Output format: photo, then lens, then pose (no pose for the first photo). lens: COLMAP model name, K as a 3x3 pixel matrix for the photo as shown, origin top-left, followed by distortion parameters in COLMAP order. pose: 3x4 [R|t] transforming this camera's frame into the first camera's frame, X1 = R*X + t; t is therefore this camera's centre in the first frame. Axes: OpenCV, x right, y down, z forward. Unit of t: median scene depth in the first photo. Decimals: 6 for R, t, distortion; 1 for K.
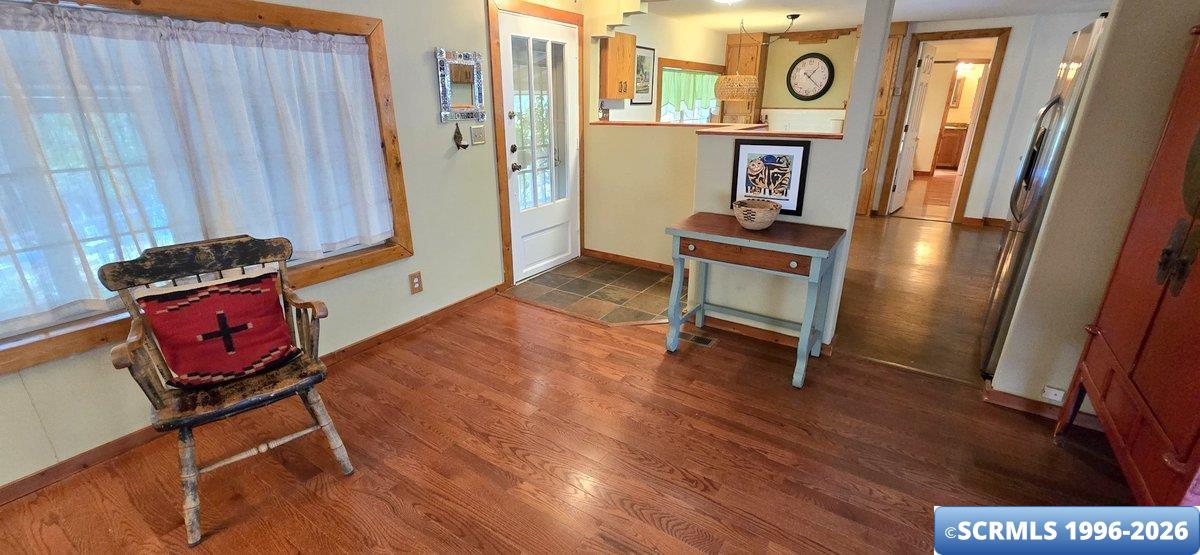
lens RADIAL K [[495.2, 0, 599.0], [0, 495.2, 275.4], [0, 0, 1]] dist [-0.000346, 0.000566]
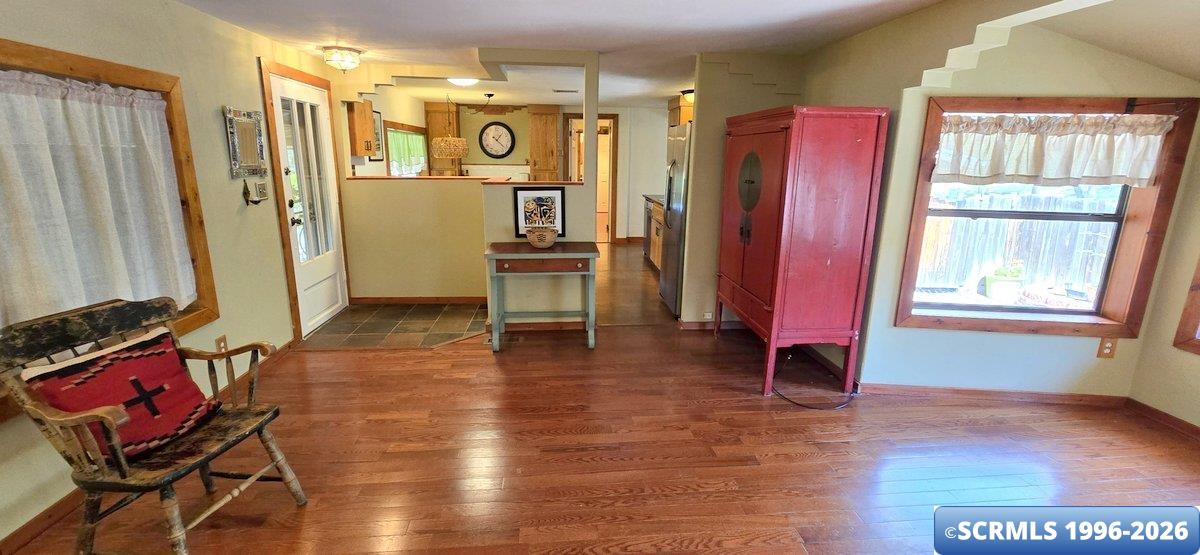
lens RADIAL K [[495.2, 0, 601.8], [0, 495.2, 272.5], [0, 0, 1]] dist [-0.000346, 0.000566]
pose [[0.774713, -0.132064, 0.618368, -0.300636], [0.198101, 0.979405, -0.039018, 0.043555], [-0.600480, 0.152727, 0.784919, -0.141048]]
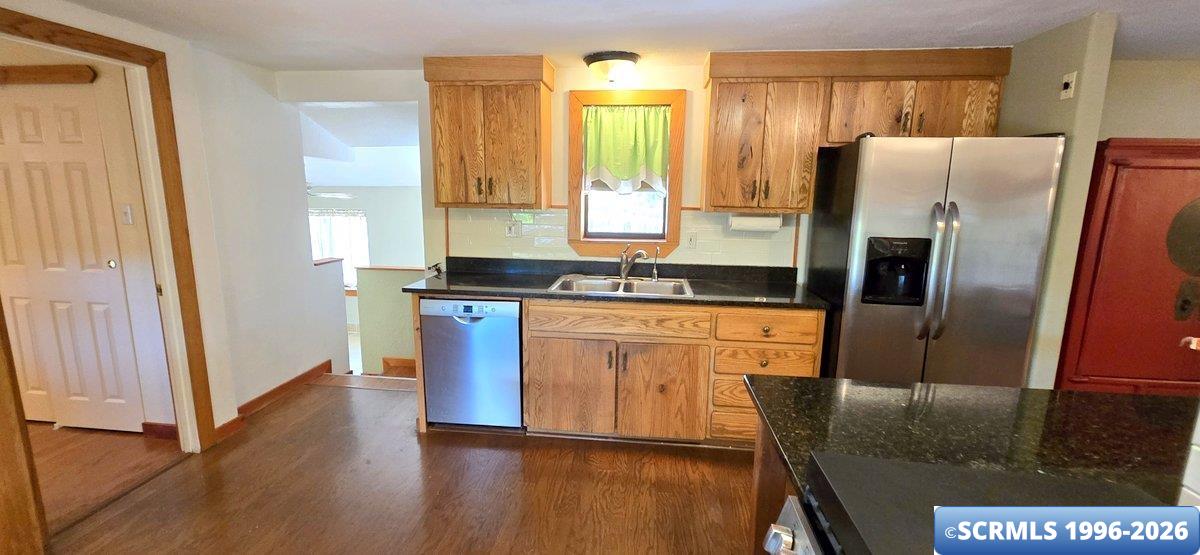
lens RADIAL K [[495.2, 0, 597.9], [0, 495.2, 275.7], [0, 0, 1]] dist [-0.000346, 0.000566]
pose [[-0.477817, -0.159862, 0.863791, 0.240745], [0.283138, 0.902801, 0.323703, -0.452492], [-0.831579, 0.399243, -0.386111, 1.217224]]
